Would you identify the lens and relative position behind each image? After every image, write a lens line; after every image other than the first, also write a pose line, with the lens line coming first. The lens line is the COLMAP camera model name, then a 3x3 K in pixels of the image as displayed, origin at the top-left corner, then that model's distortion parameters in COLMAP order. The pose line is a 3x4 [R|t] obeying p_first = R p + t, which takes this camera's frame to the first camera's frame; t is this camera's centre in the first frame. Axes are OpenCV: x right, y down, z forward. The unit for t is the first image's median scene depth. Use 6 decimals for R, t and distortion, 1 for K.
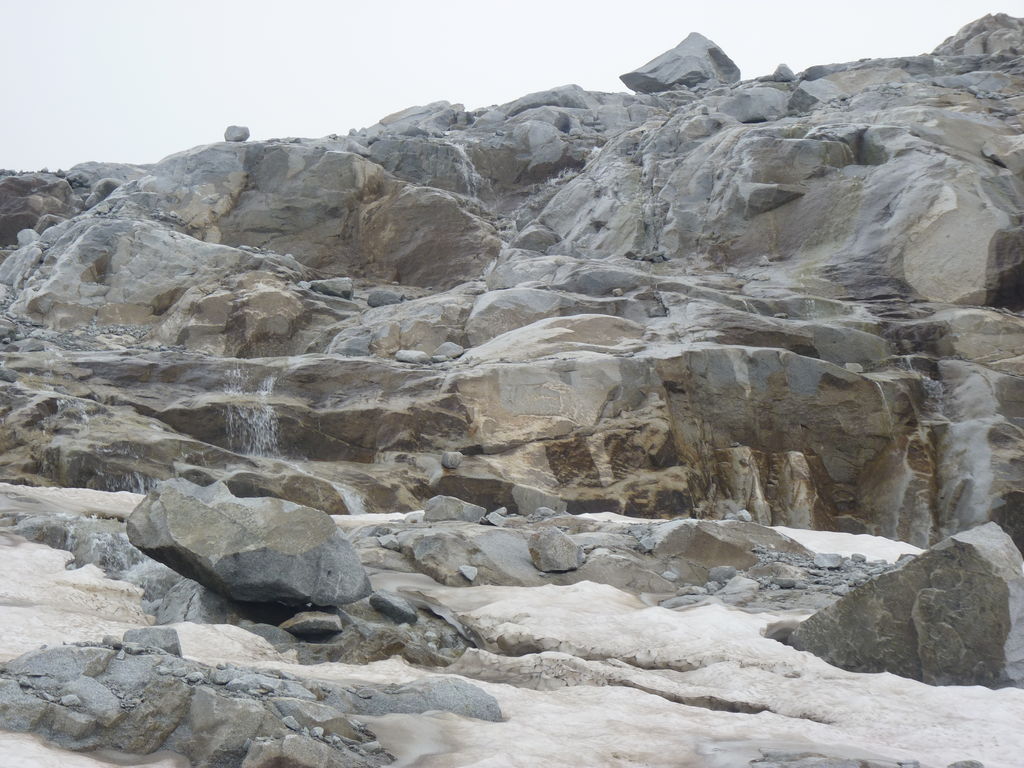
lens RADIAL K [[2683.9, 0, 512.0], [0, 2683.9, 384.0], [0, 0, 1]] dist [0.145916, 0.455619]
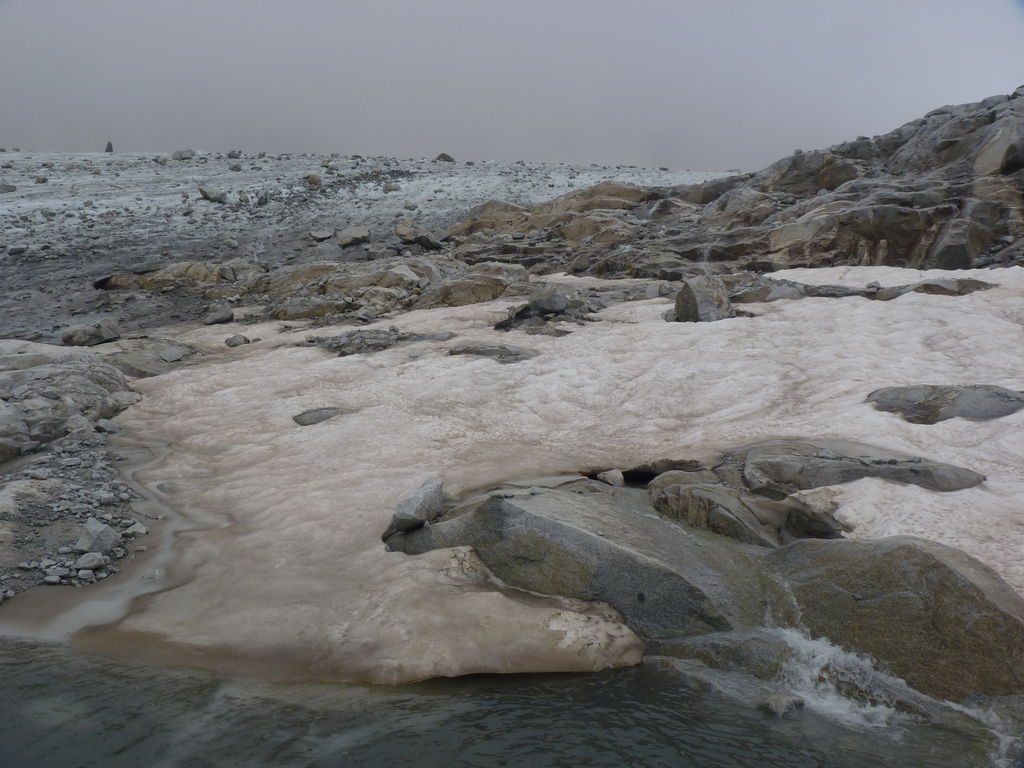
lens RADIAL K [[821.4, 0, 502.5], [0, 821.4, 384.2], [0, 0, 1]] dist [-0.021004, 0.008756]
pose [[0.748641, -0.011211, -0.662880, 0.397329], [0.129037, 0.983200, 0.129102, 0.011003], [0.650297, -0.182187, 0.737511, 0.006590]]
